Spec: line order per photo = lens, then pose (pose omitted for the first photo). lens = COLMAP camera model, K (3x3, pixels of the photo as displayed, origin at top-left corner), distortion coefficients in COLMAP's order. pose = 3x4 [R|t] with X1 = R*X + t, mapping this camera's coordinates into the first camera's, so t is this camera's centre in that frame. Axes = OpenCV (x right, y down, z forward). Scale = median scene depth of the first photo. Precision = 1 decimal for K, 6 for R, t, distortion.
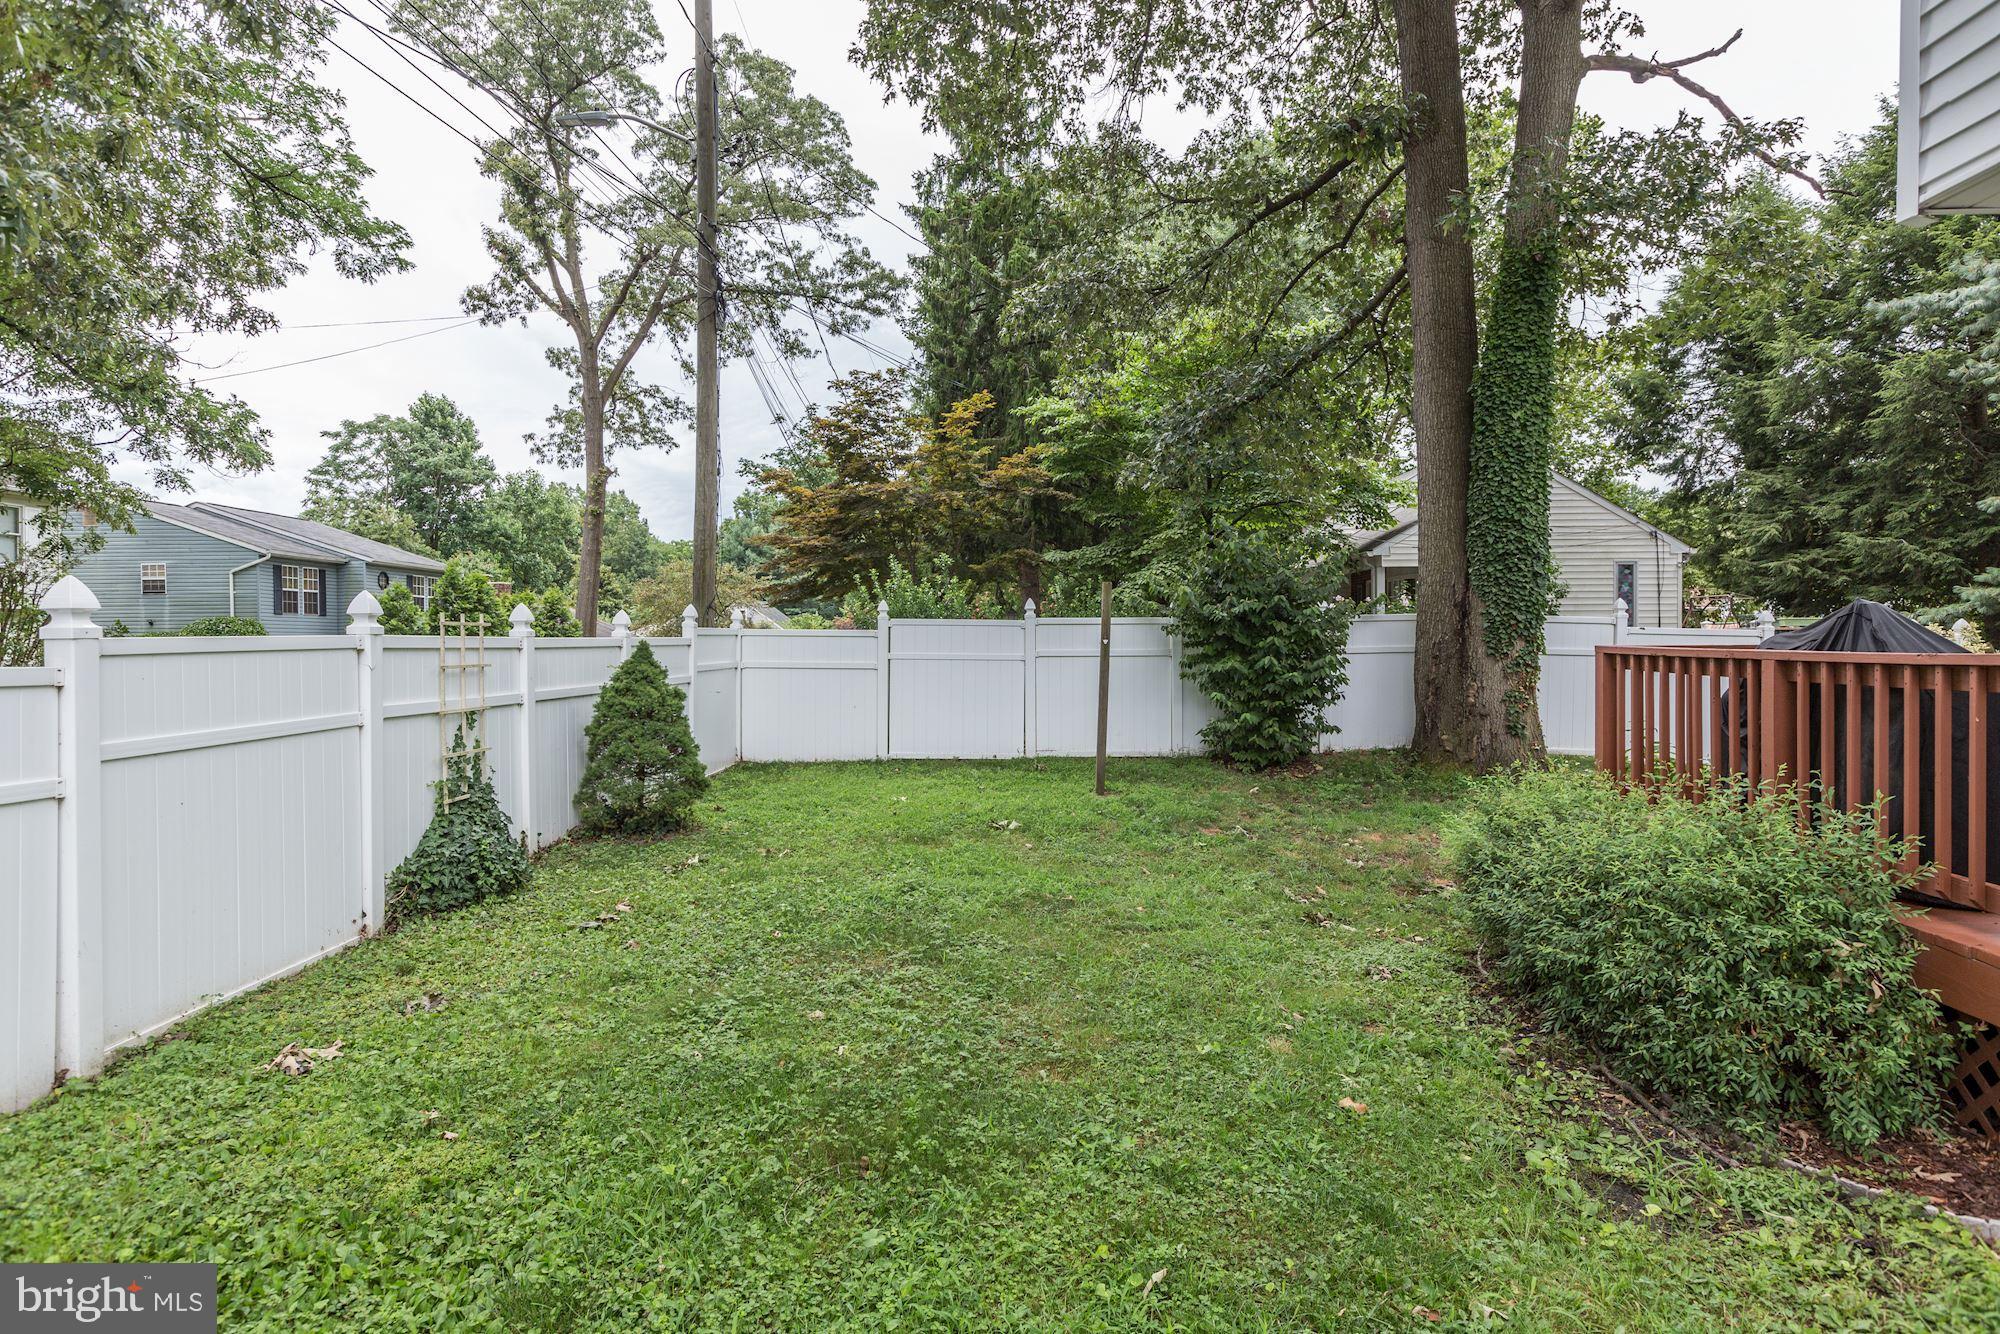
lens RADIAL K [[1103.5, 0, 959.3], [0, 1103.5, 652.7], [0, 0, 1]] dist [0.002963, 0.000547]
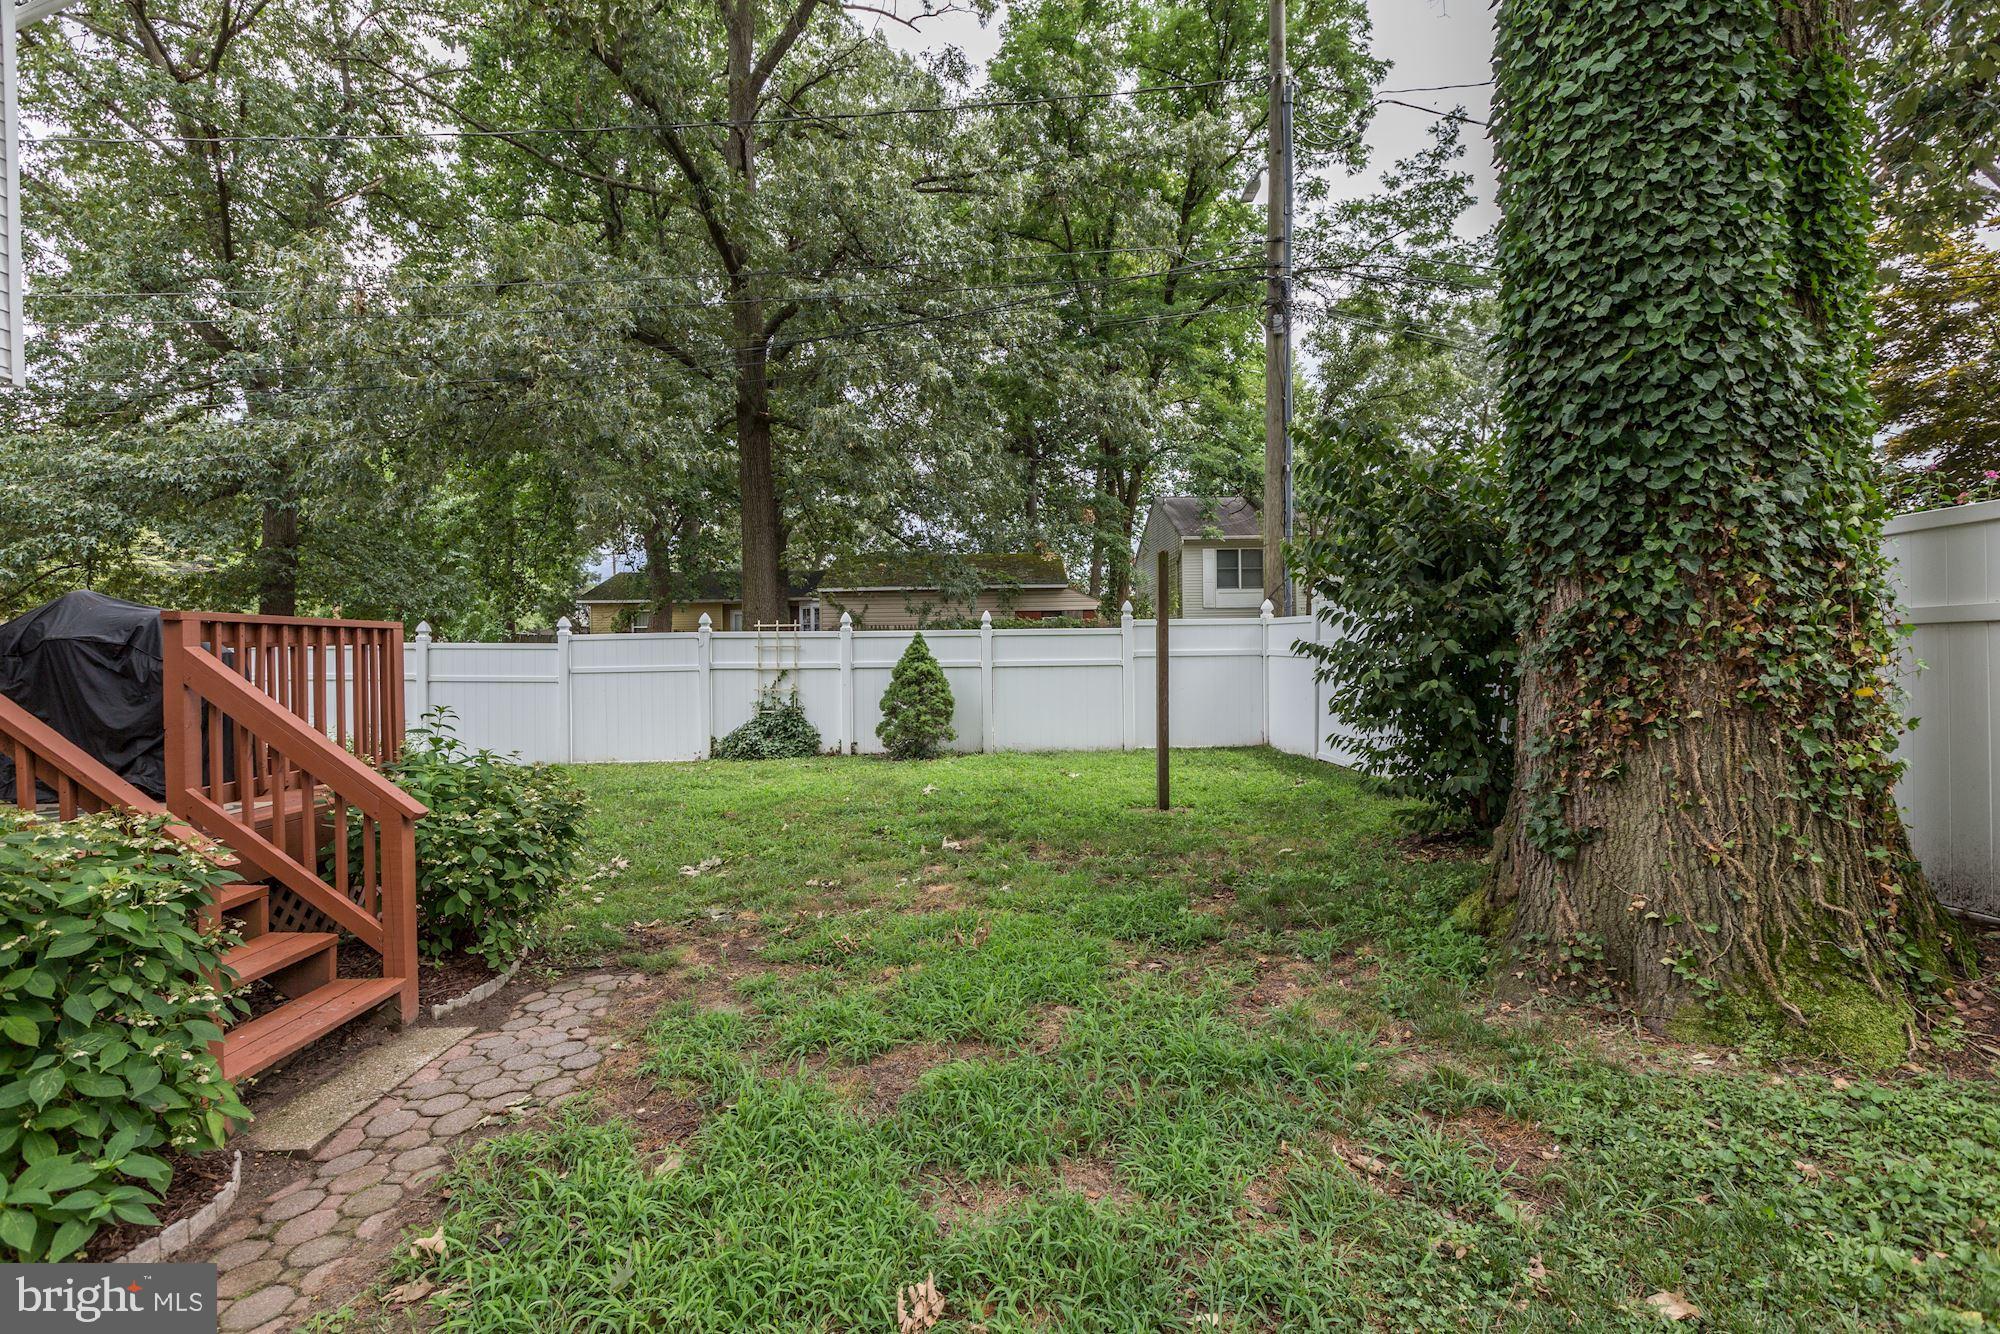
lens RADIAL K [[965.6, 0, 1000.9], [0, 965.6, 658.5], [0, 0, 1]] dist [0.000871, 0.000142]
pose [[0.060242, 0.011065, -0.998122, 0.369064], [-0.004583, 0.999931, 0.010809, 0.003946], [0.998173, 0.003923, 0.060289, 0.364218]]
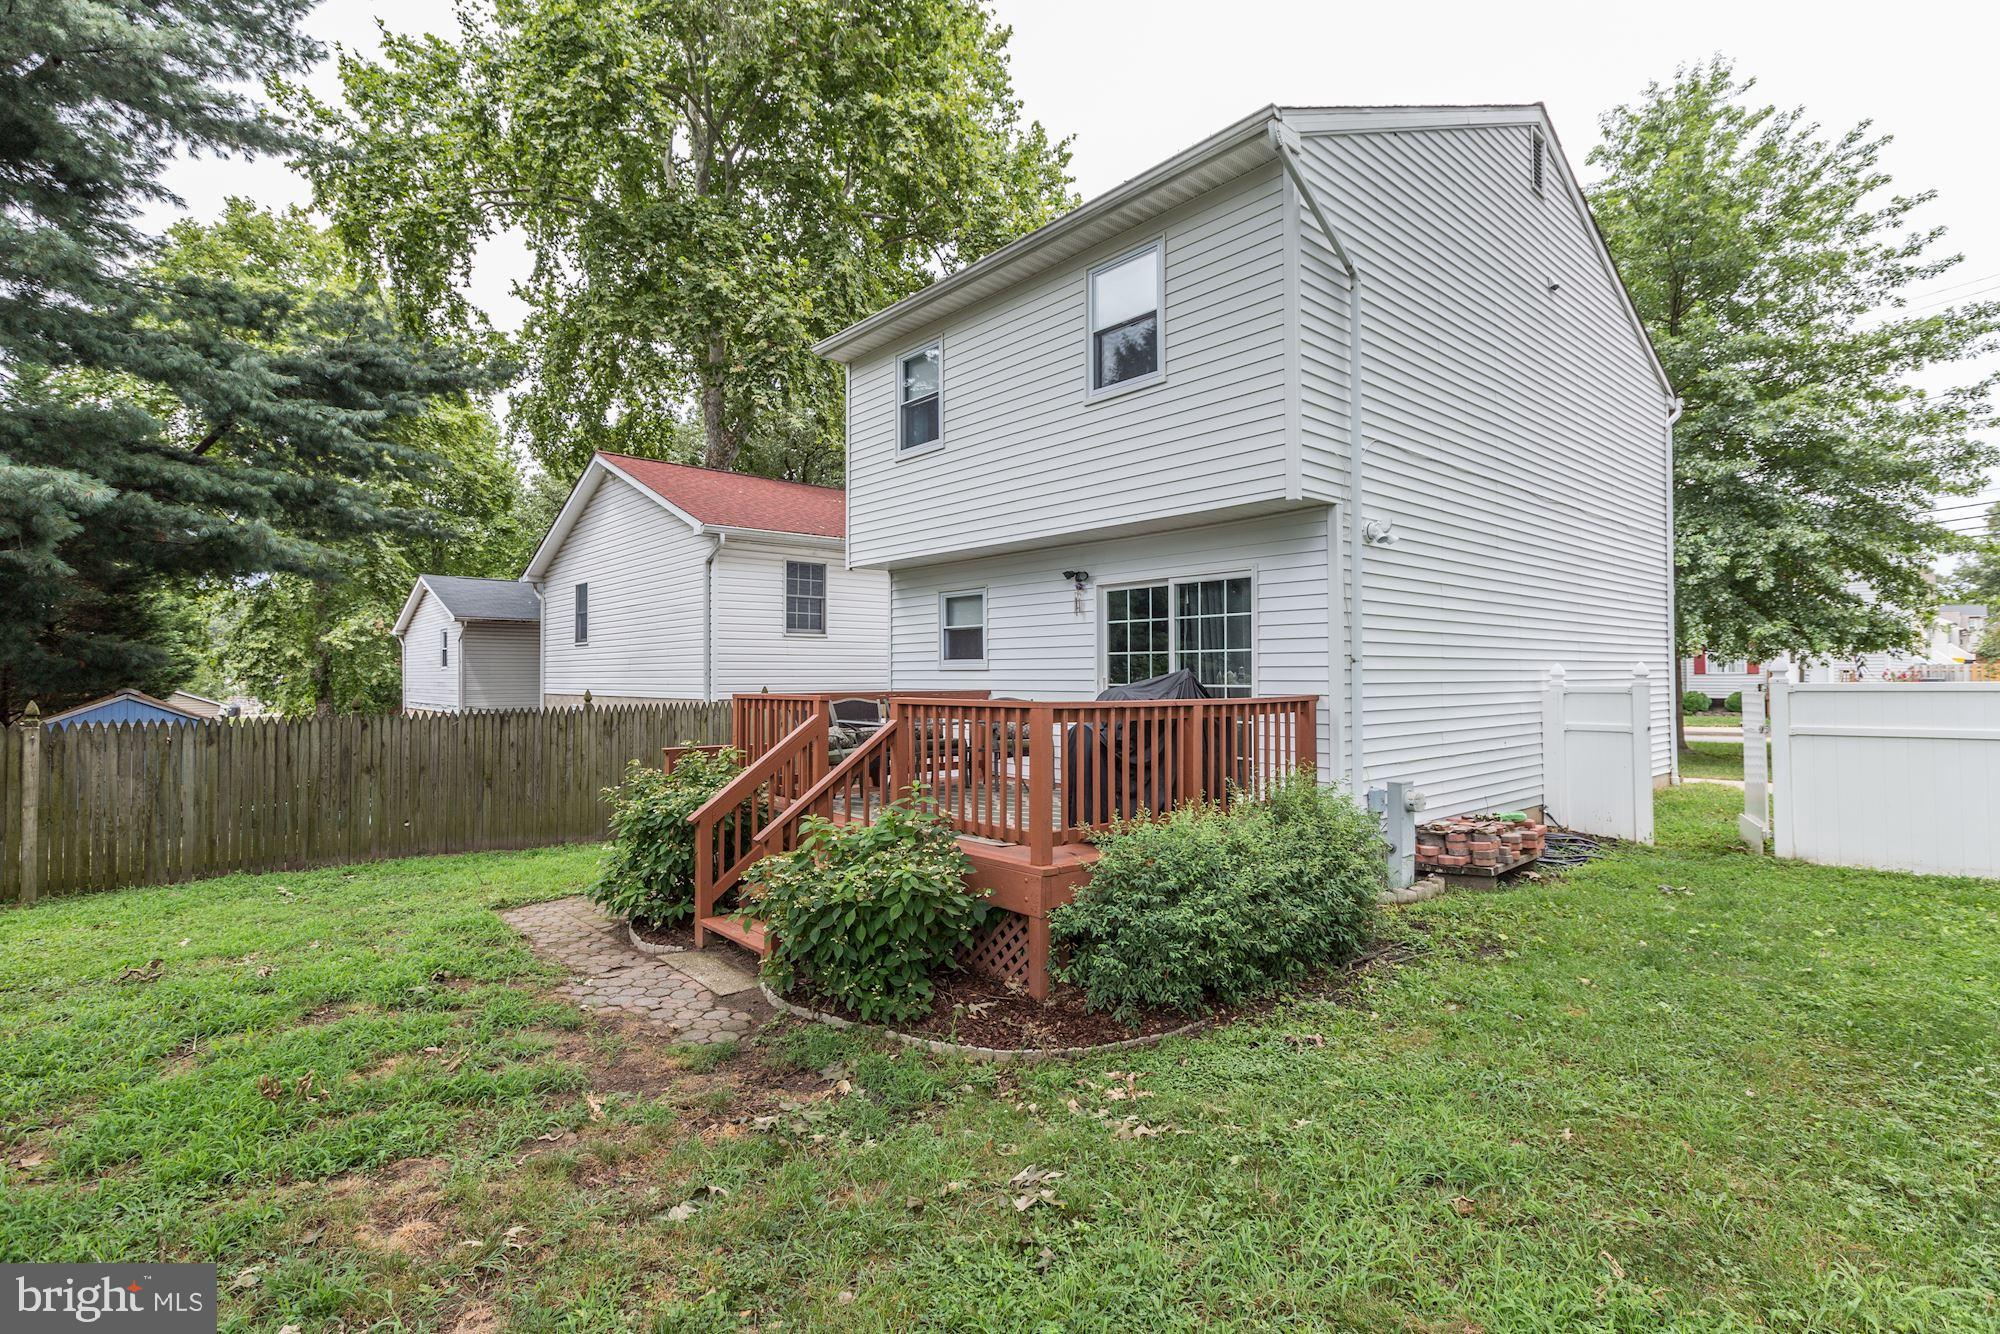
lens RADIAL K [[917.5, 0, 984.3], [0, 917.5, 659.1], [0, 0, 1]] dist [0.001049, 0.000423]
pose [[-0.684367, 0.021630, 0.728817, 0.002815], [0.018274, 0.999755, -0.012511, -0.008759], [-0.728909, 0.004756, -0.684594, 0.389974]]
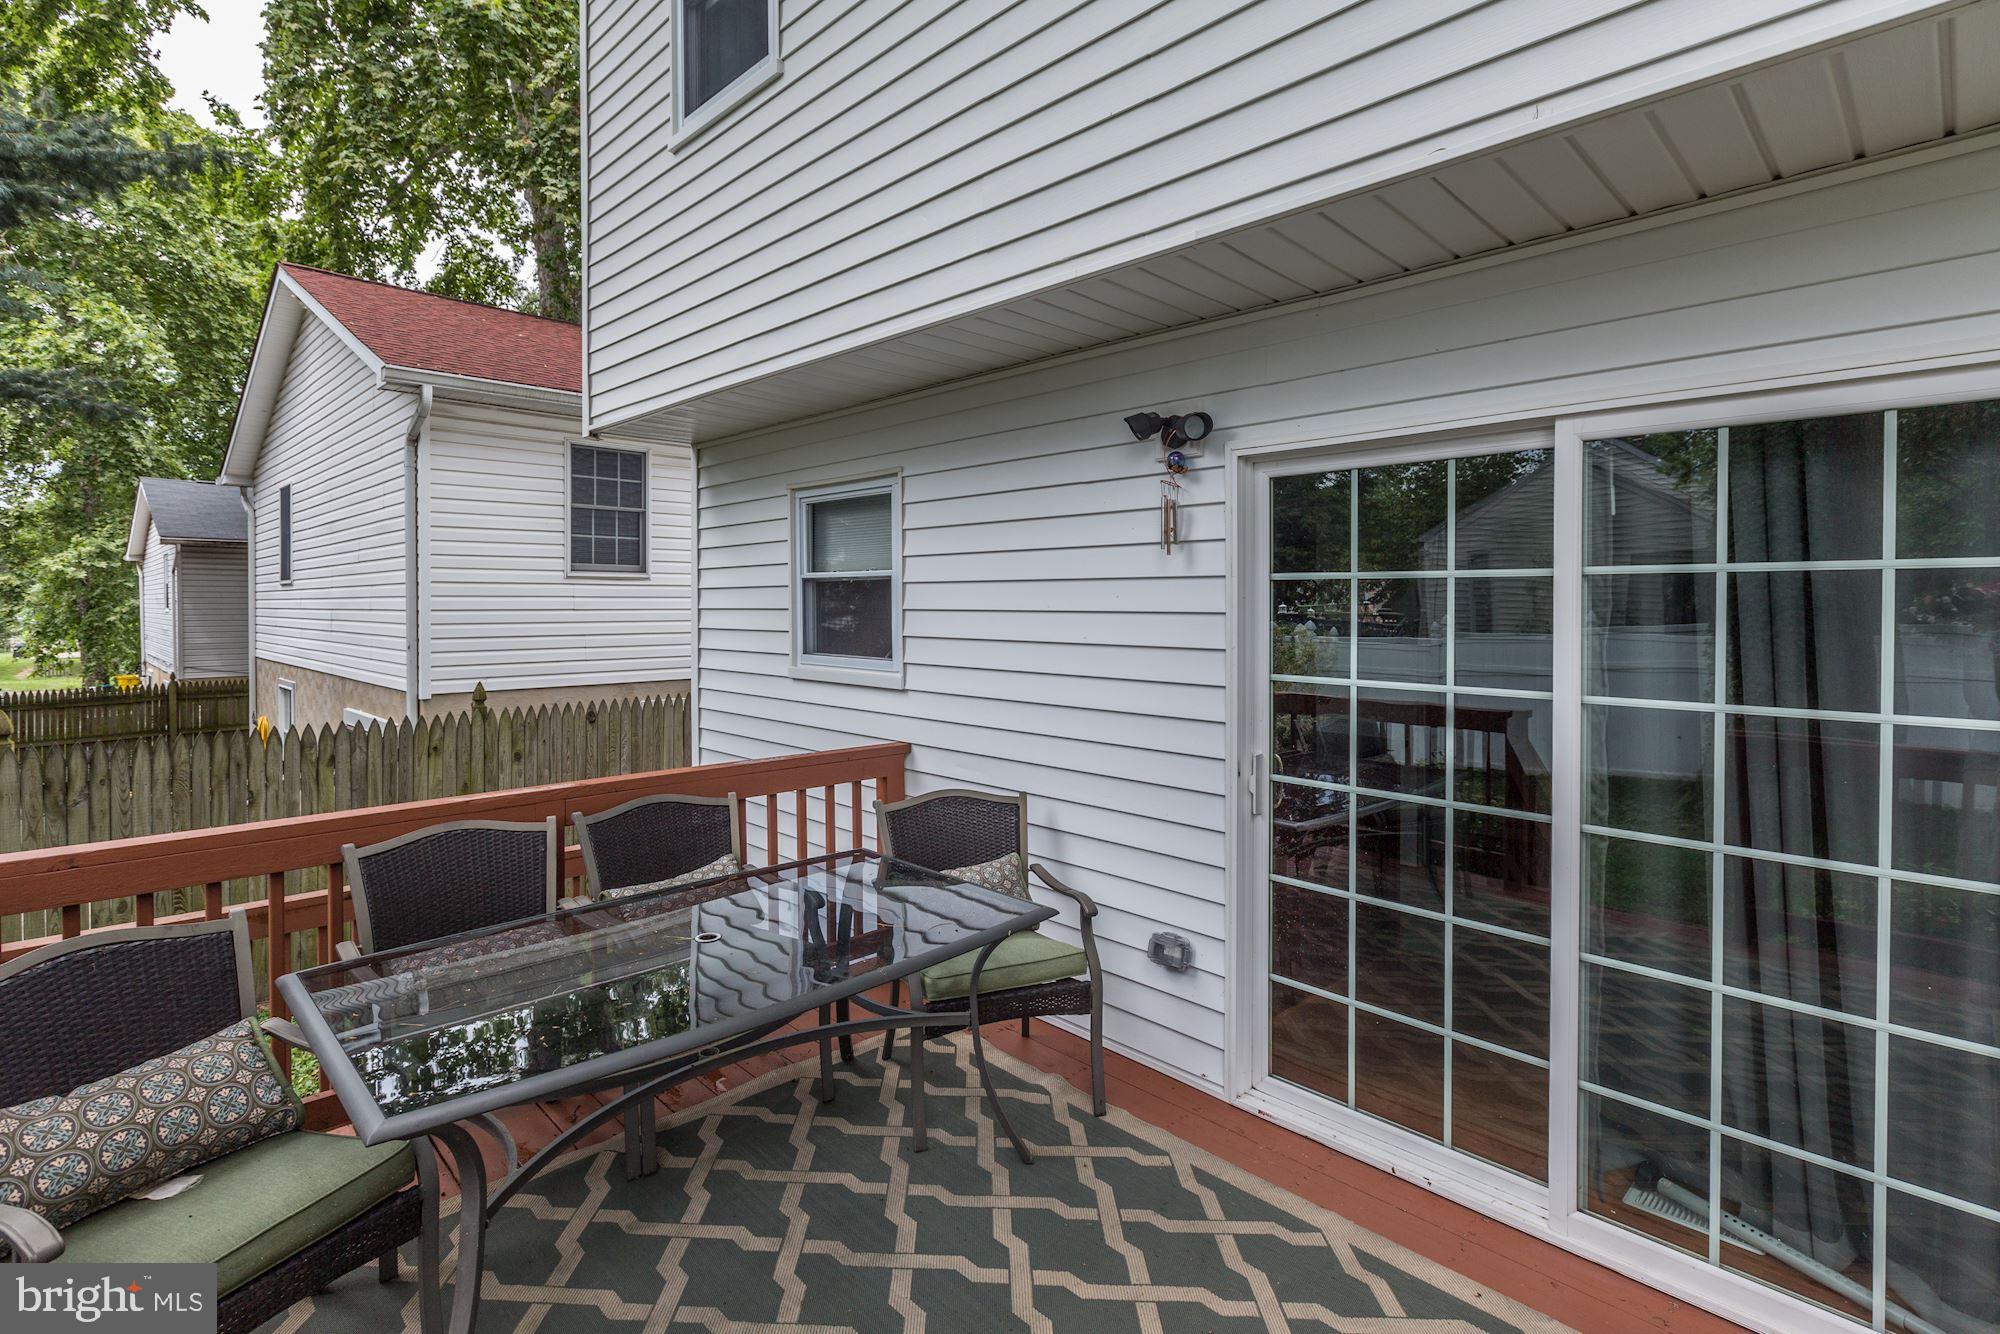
lens RADIAL K [[951.8, 0, 1021.5], [0, 951.8, 618.6], [0, 0, 1]] dist [0.001425, -0.000003]
pose [[-0.744578, -0.005356, 0.667514, 0.170036], [0.011973, 0.999700, 0.021377, -0.023937], [-0.667428, 0.023909, -0.744290, 0.222277]]
